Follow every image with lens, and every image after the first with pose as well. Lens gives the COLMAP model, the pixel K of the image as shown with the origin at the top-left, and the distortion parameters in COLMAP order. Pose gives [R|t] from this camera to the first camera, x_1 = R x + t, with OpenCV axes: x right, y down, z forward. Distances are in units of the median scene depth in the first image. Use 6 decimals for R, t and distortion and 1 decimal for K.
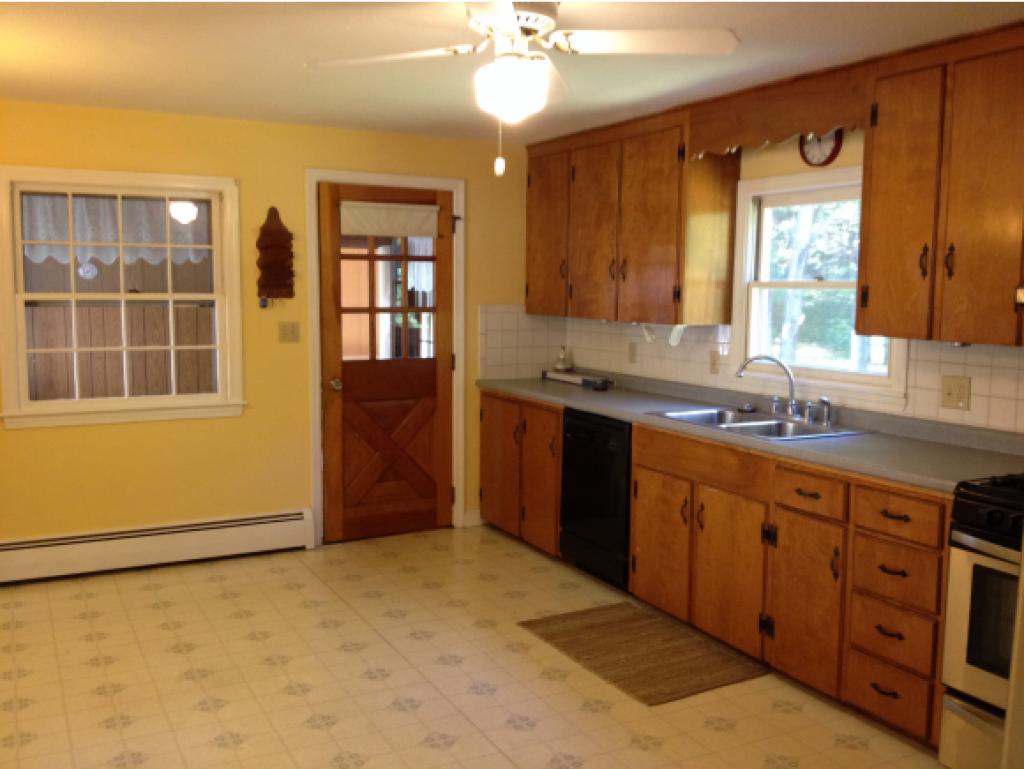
lens RADIAL K [[966.4, 0, 516.3], [0, 966.4, 384.4], [0, 0, 1]] dist [0.121570, -0.249094]
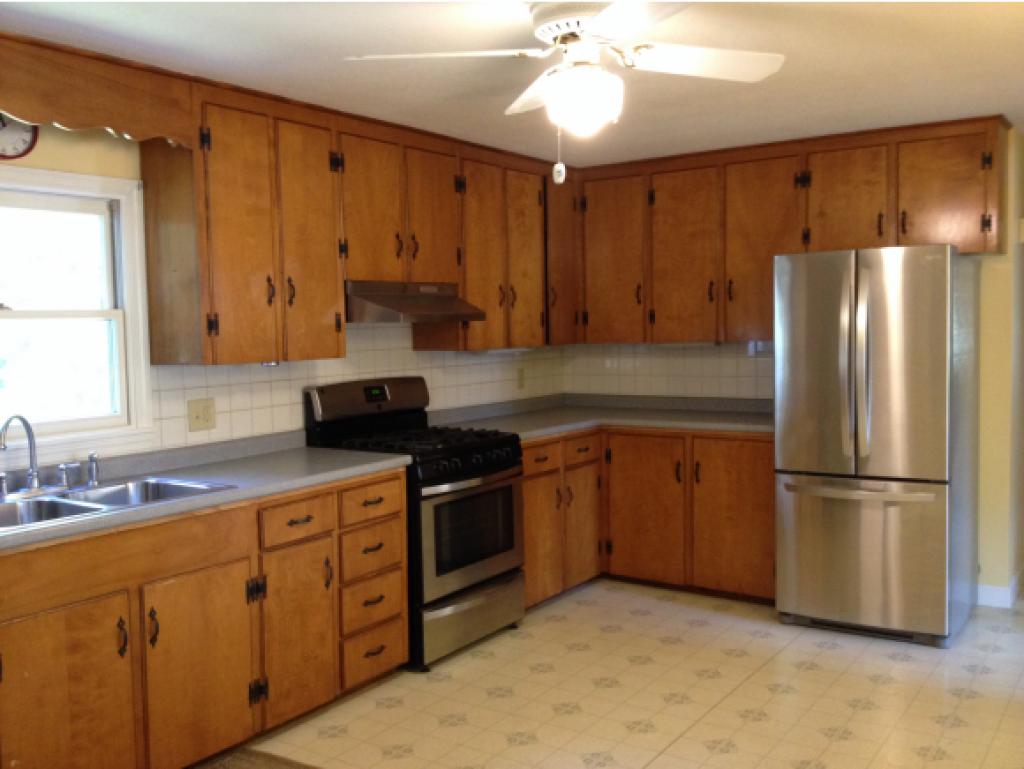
lens RADIAL K [[966.4, 0, 516.3], [0, 966.4, 384.4], [0, 0, 1]] dist [0.121570, -0.249094]
pose [[-0.462302, -0.060198, 0.884677, -0.673227], [0.108722, 0.986317, 0.123928, -0.123958], [-0.880032, 0.153476, -0.449432, 1.232101]]
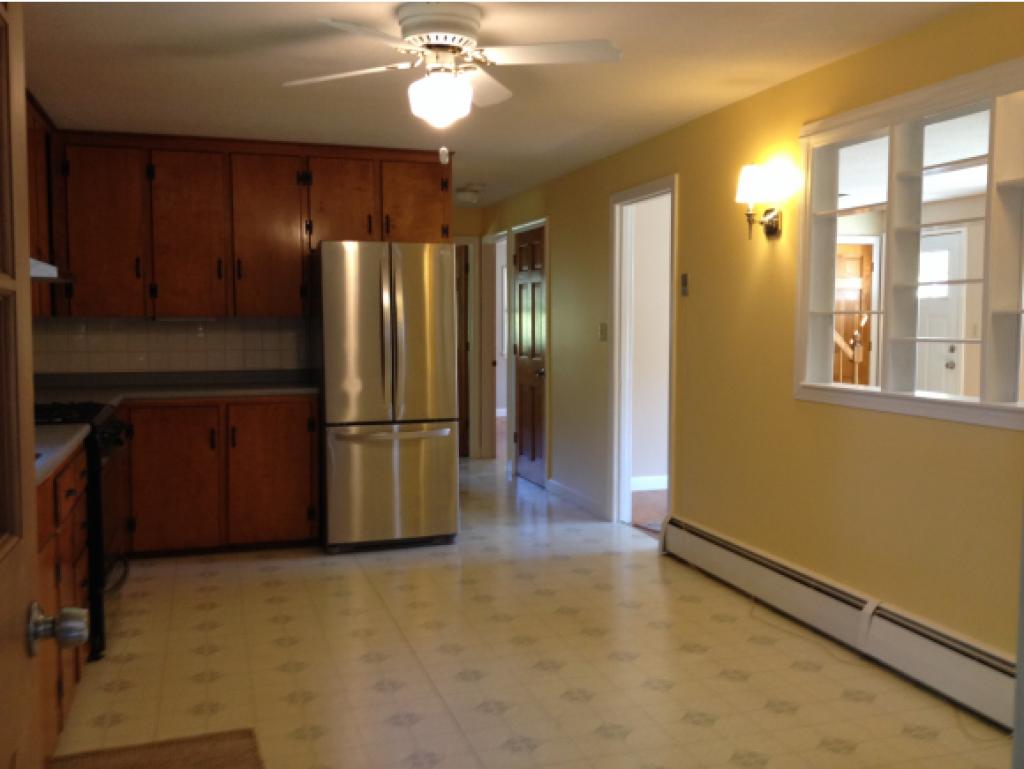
lens RADIAL K [[966.4, 0, 516.3], [0, 966.4, 384.4], [0, 0, 1]] dist [0.121570, -0.249094]
pose [[-0.984301, -0.023981, 0.174859, -0.250480], [0.006633, 0.985000, 0.172425, -0.134177], [-0.176371, 0.170878, -0.969378, 1.768202]]
